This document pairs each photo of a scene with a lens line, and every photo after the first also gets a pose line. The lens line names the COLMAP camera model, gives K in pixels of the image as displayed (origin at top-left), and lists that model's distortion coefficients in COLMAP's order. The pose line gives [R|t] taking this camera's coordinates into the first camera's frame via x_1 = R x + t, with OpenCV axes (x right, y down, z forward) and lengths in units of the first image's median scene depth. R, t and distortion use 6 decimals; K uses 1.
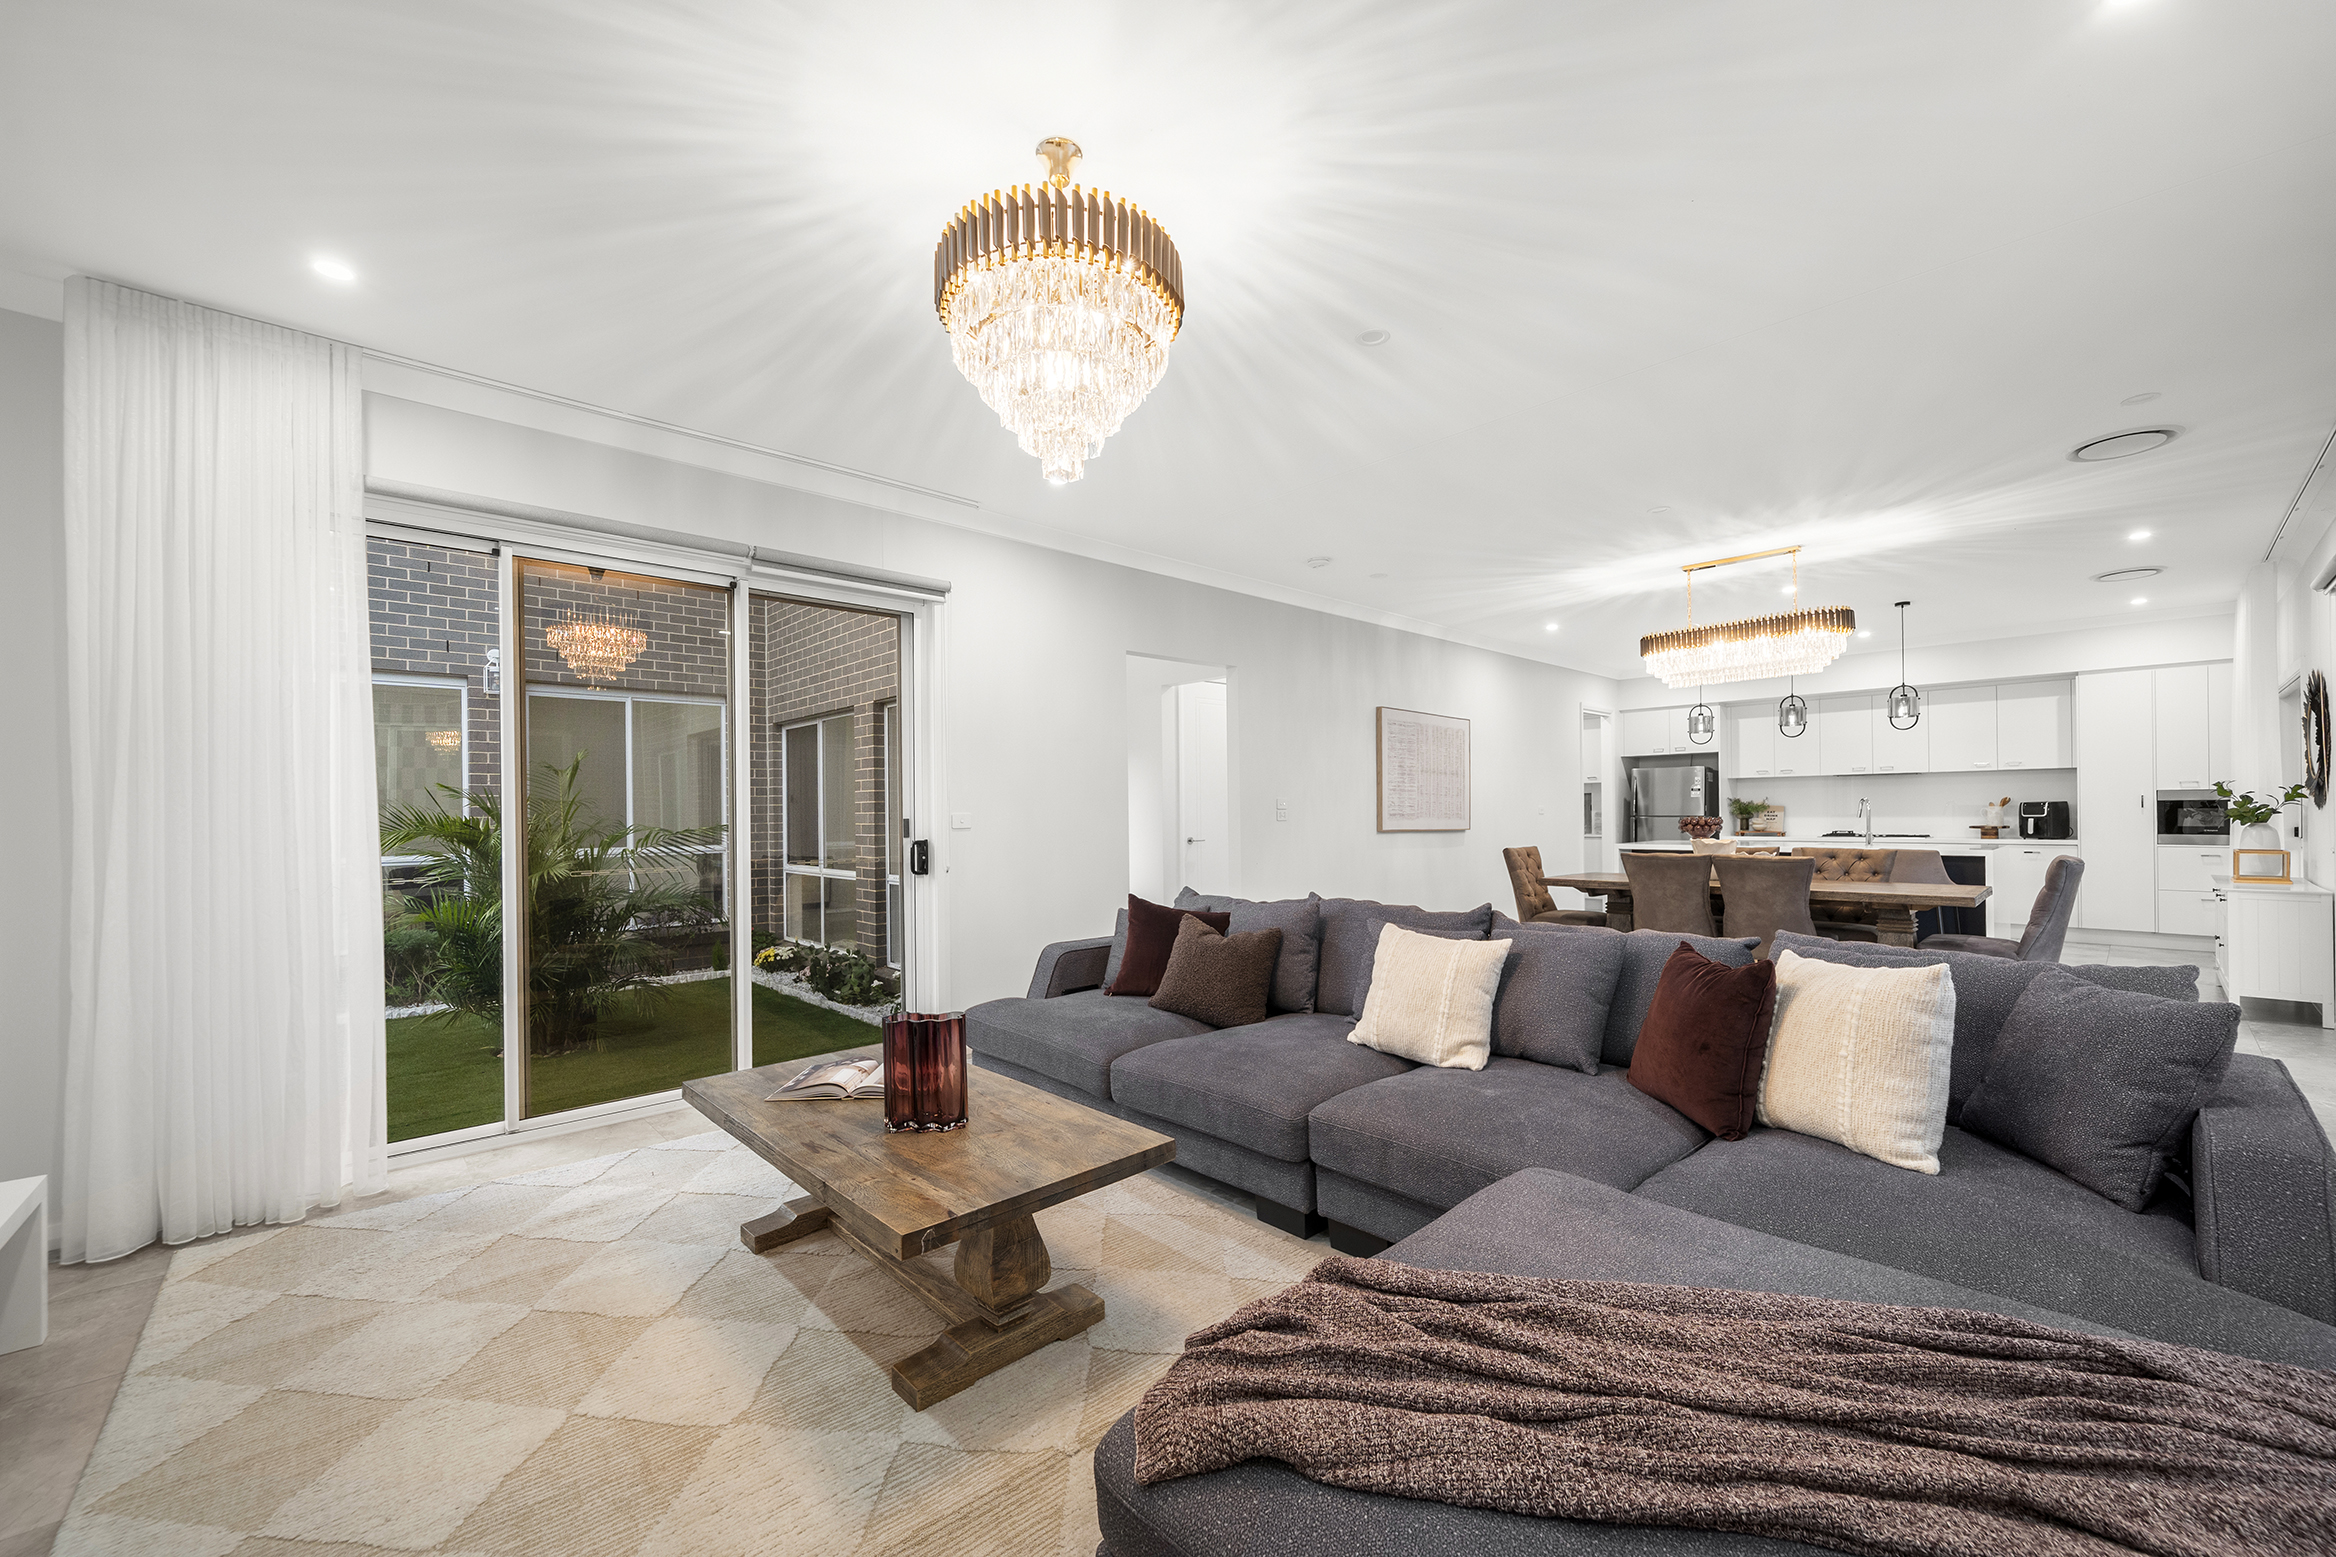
lens RADIAL K [[918.6, 0, 1163.6], [0, 918.6, 805.6], [0, 0, 1]] dist [-0.003380, -0.000611]
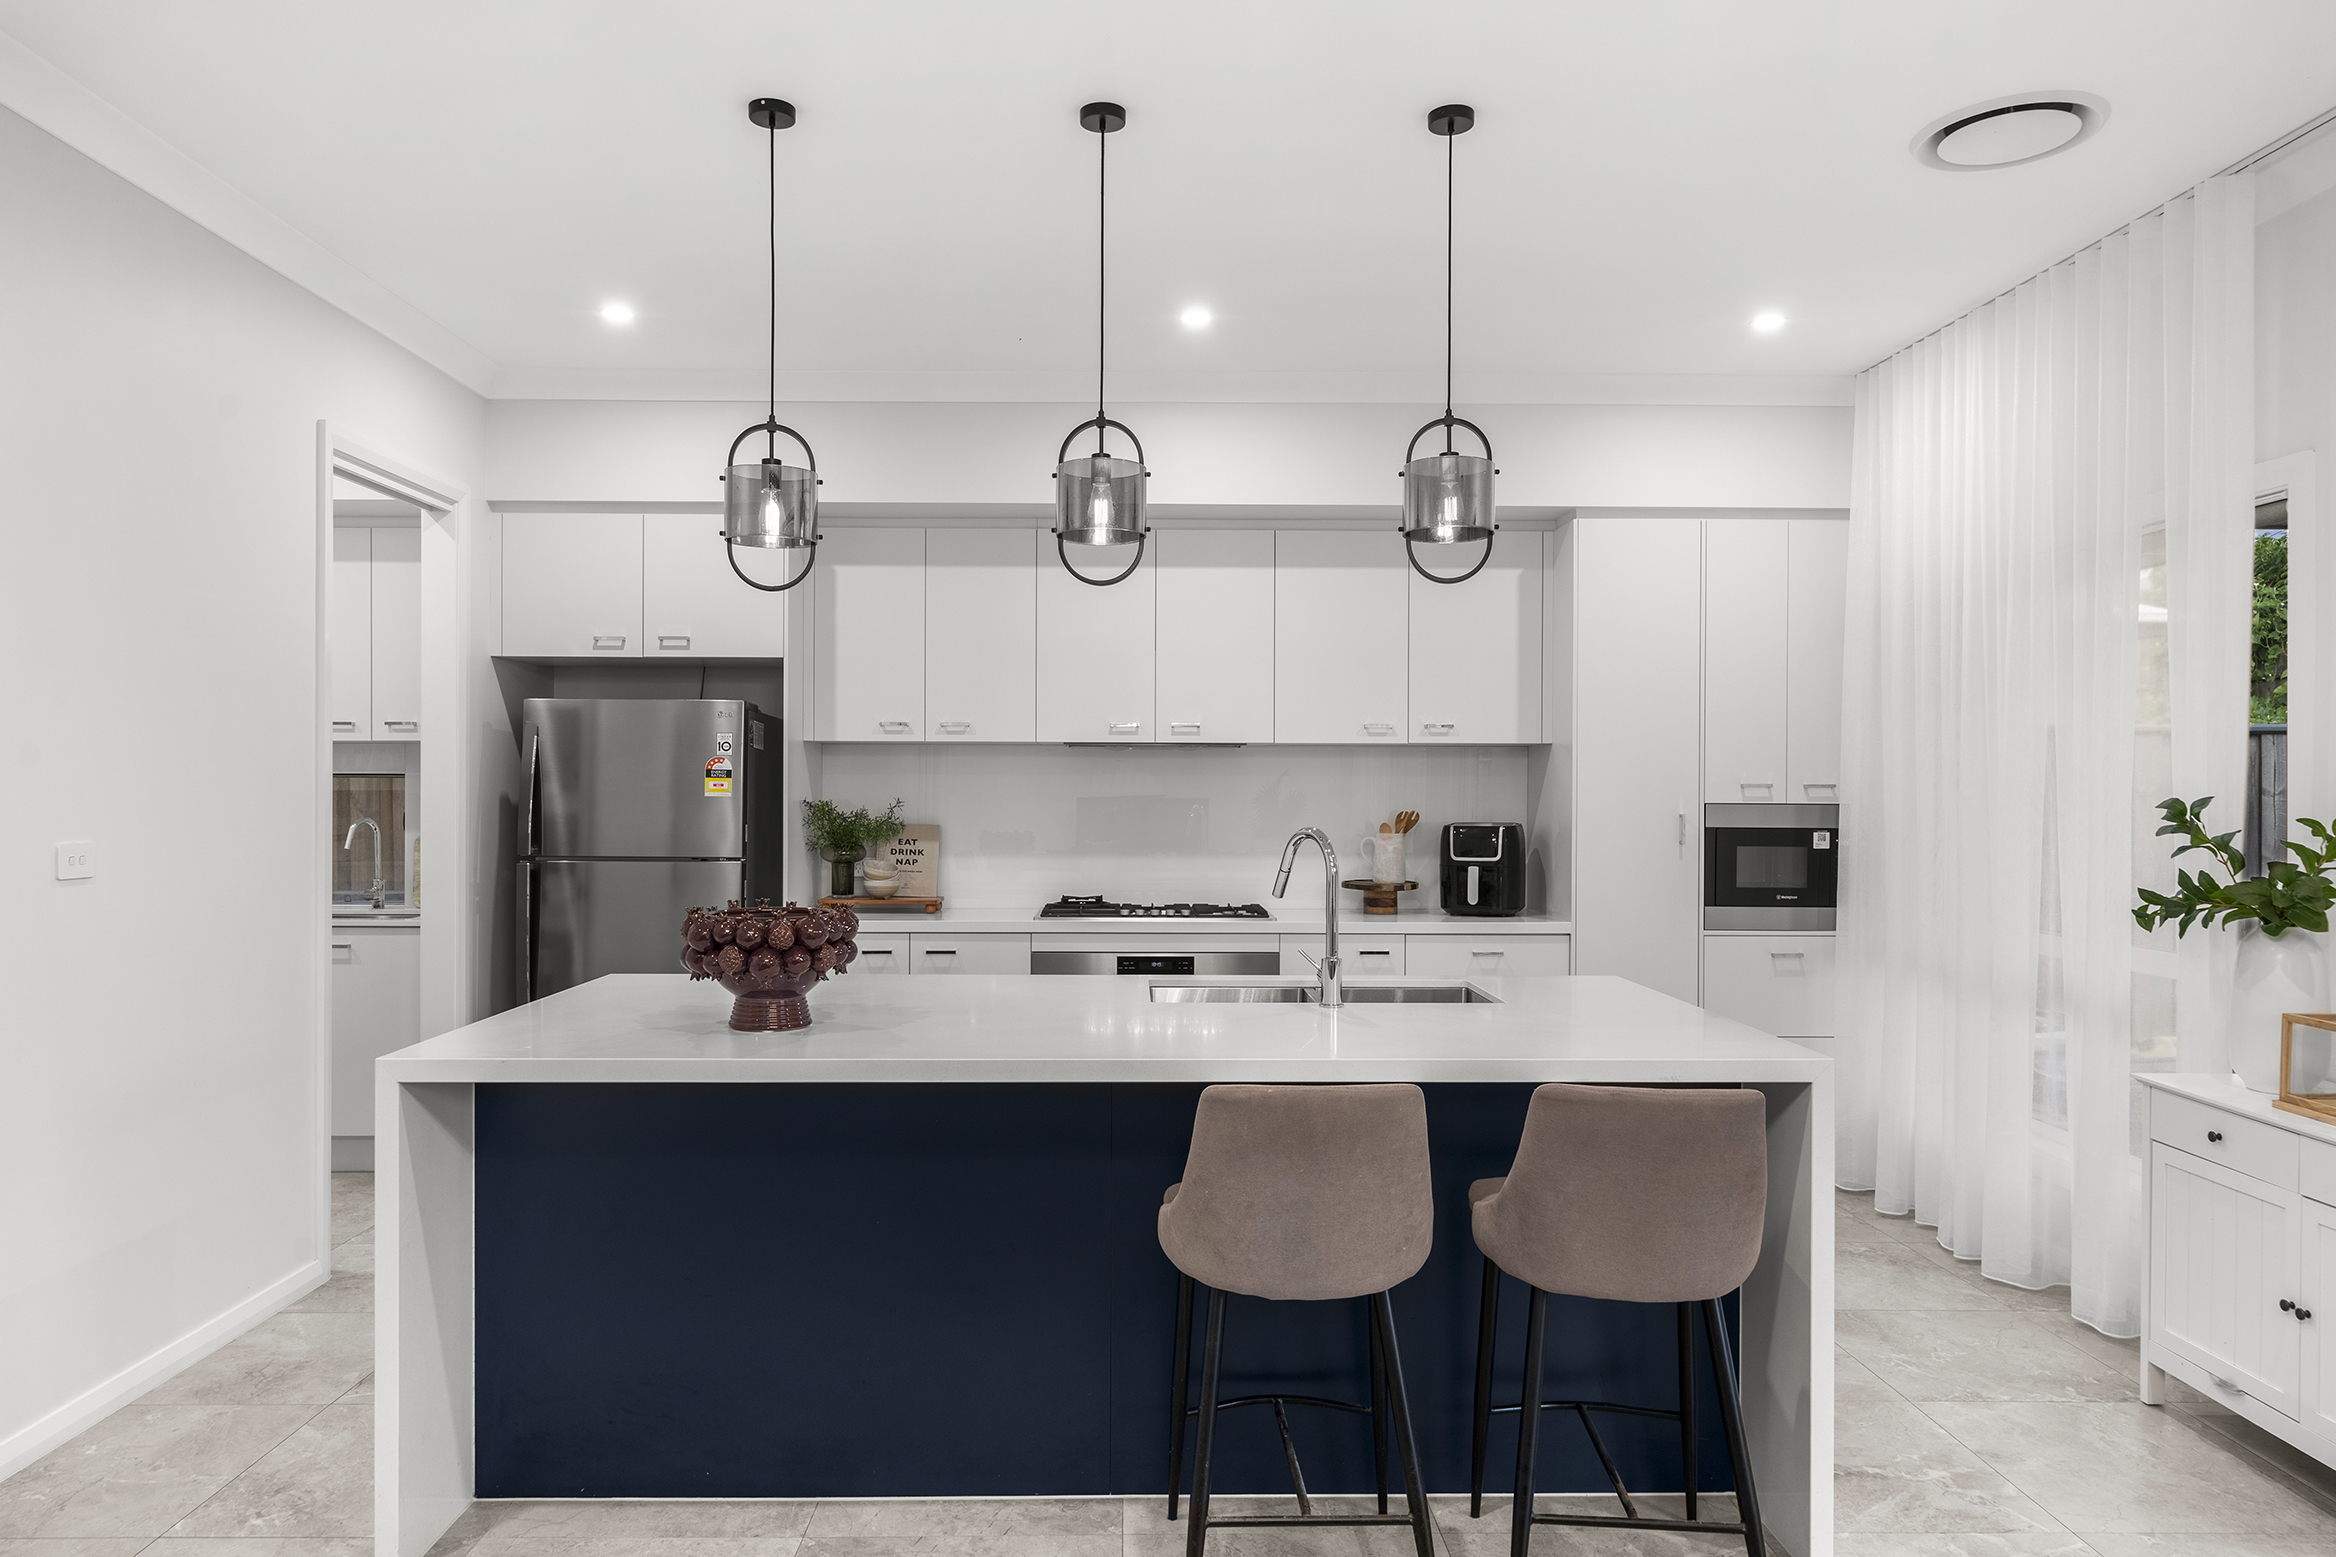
lens RADIAL K [[1559.4, 0, 1158.8], [0, 1559.4, 776.6], [0, 0, 1]] dist [0.016026, 0.001776]
pose [[0.676469, 0.014747, 0.736324, 0.359513], [-0.016628, 0.999850, -0.004749, -0.020532], [-0.736284, -0.009031, 0.676613, 0.657017]]
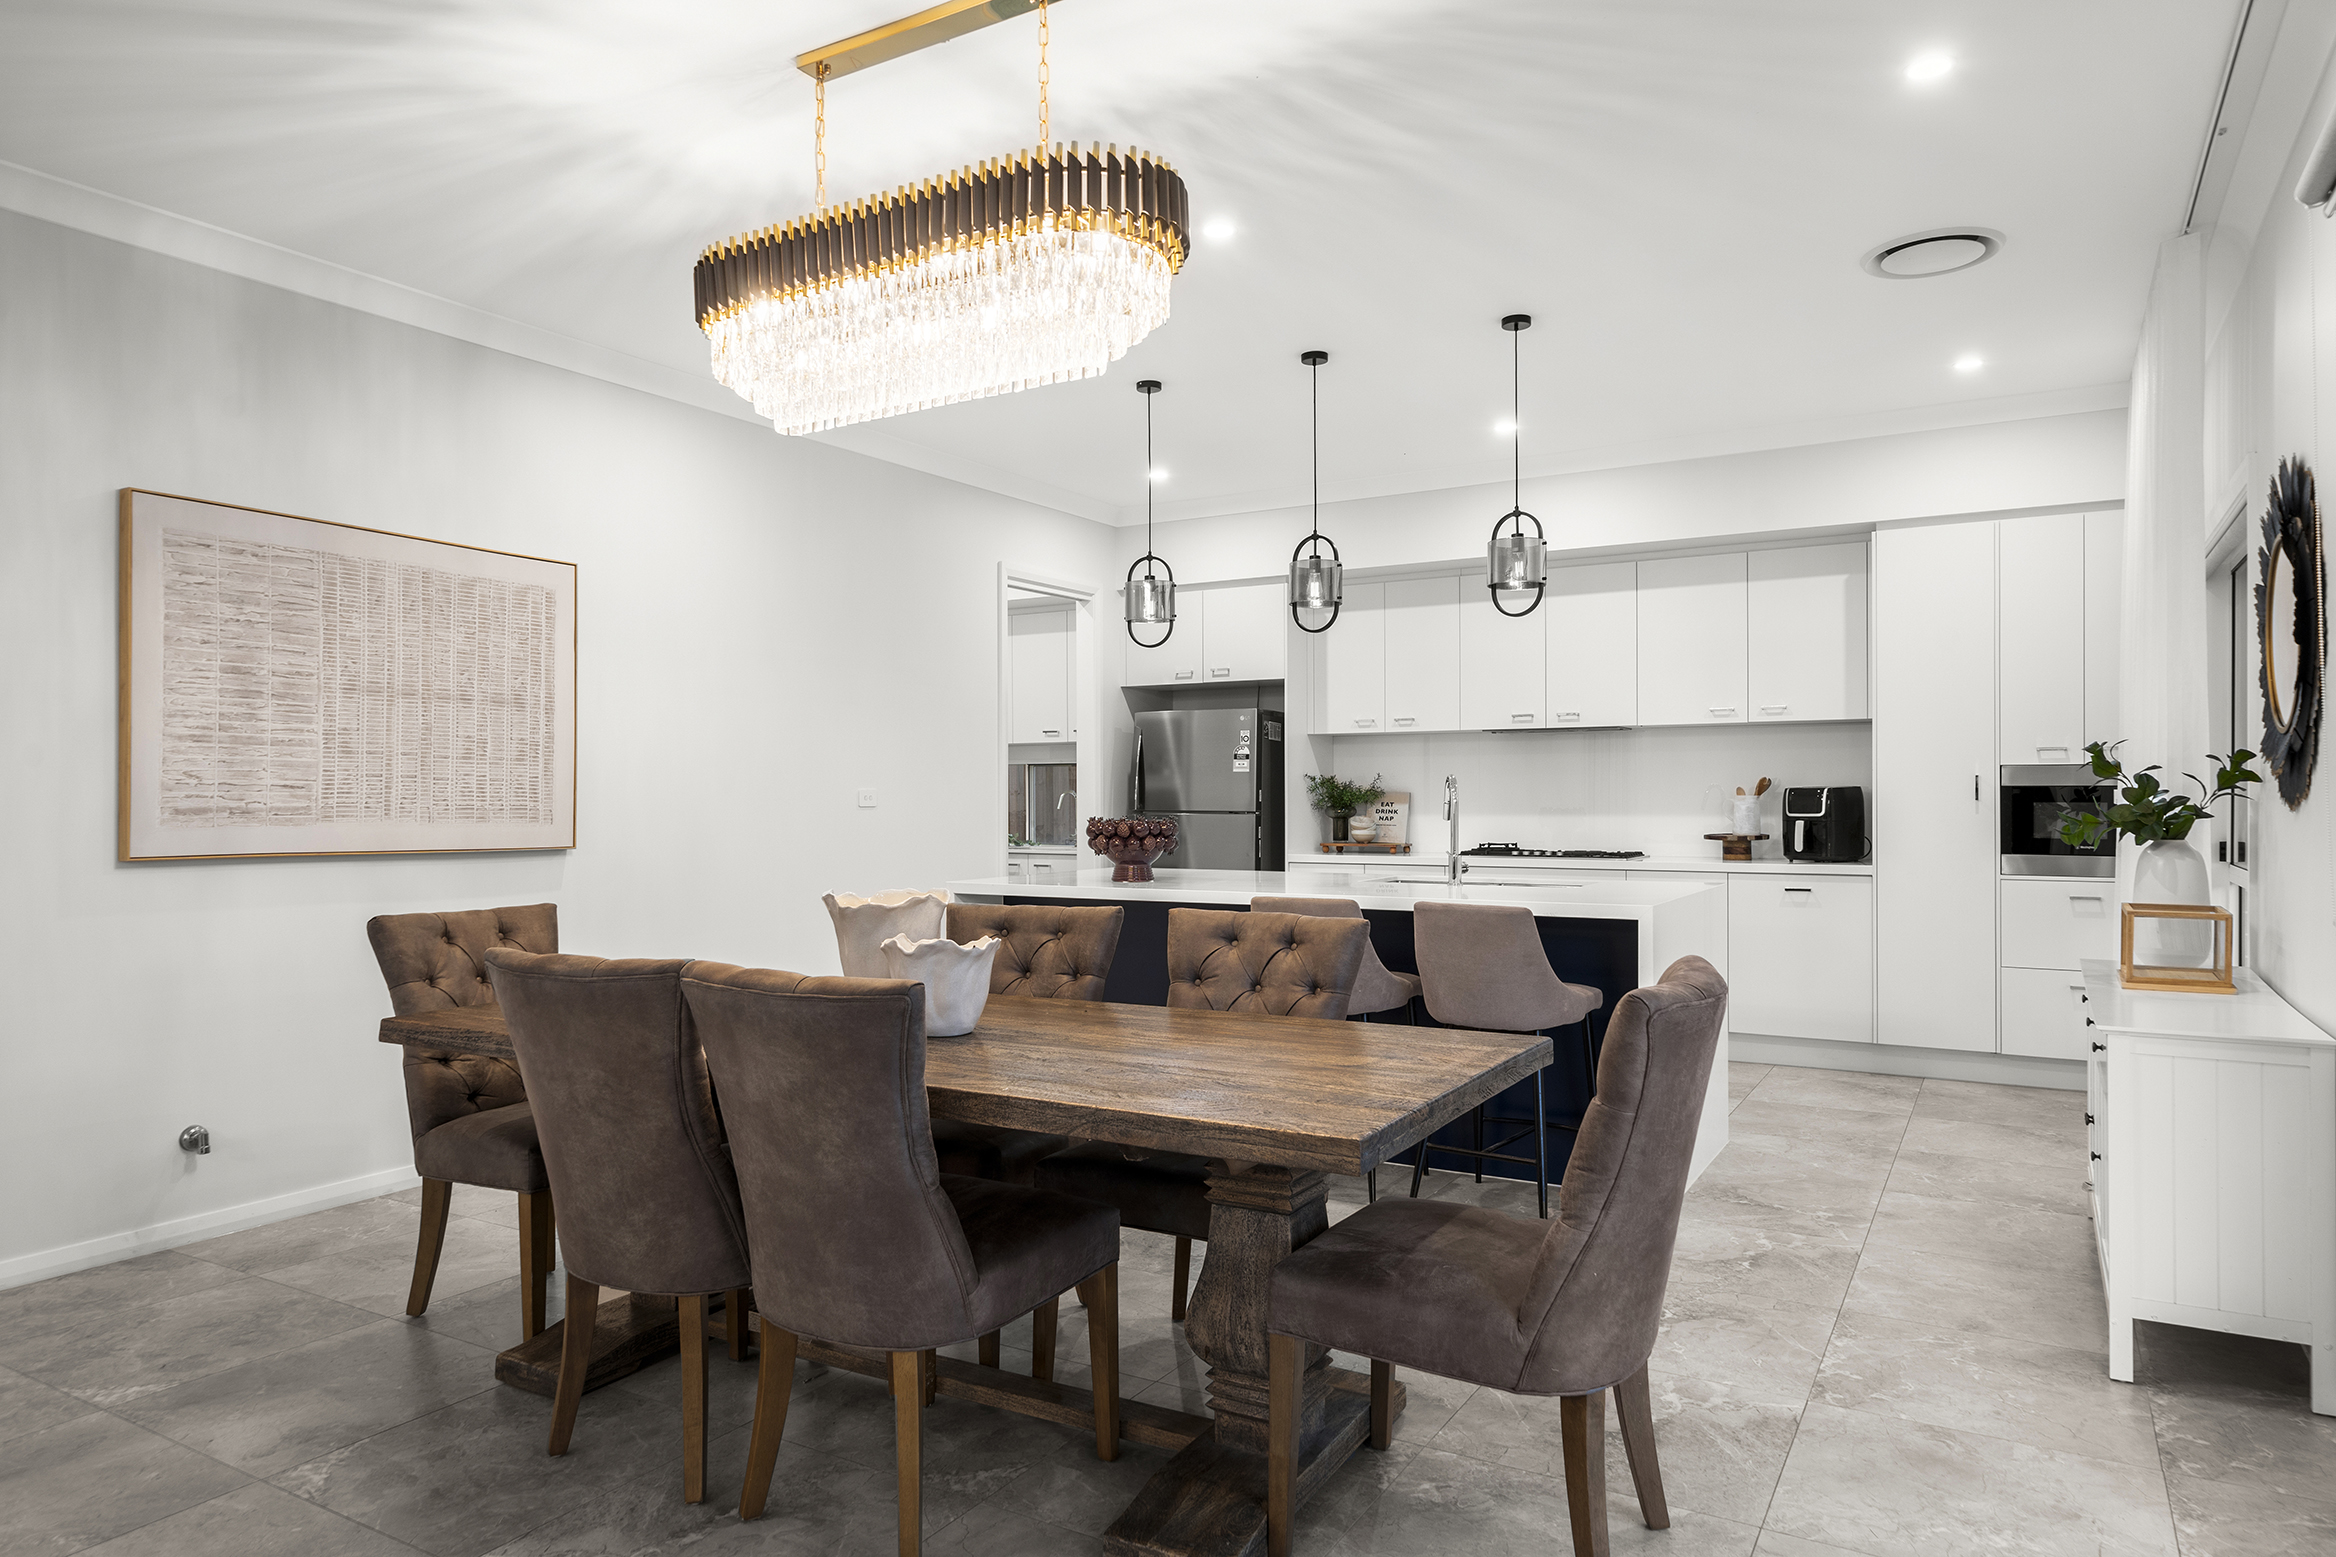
lens RADIAL K [[1449.8, 0, 1161.9], [0, 1449.8, 778.7], [0, 0, 1]] dist [-0.000830, 0.003041]
pose [[0.961578, 0.008950, 0.274386, 0.413335], [-0.007686, 0.999954, -0.005683, -0.001657], [-0.274424, 0.003356, 0.961603, 0.351918]]
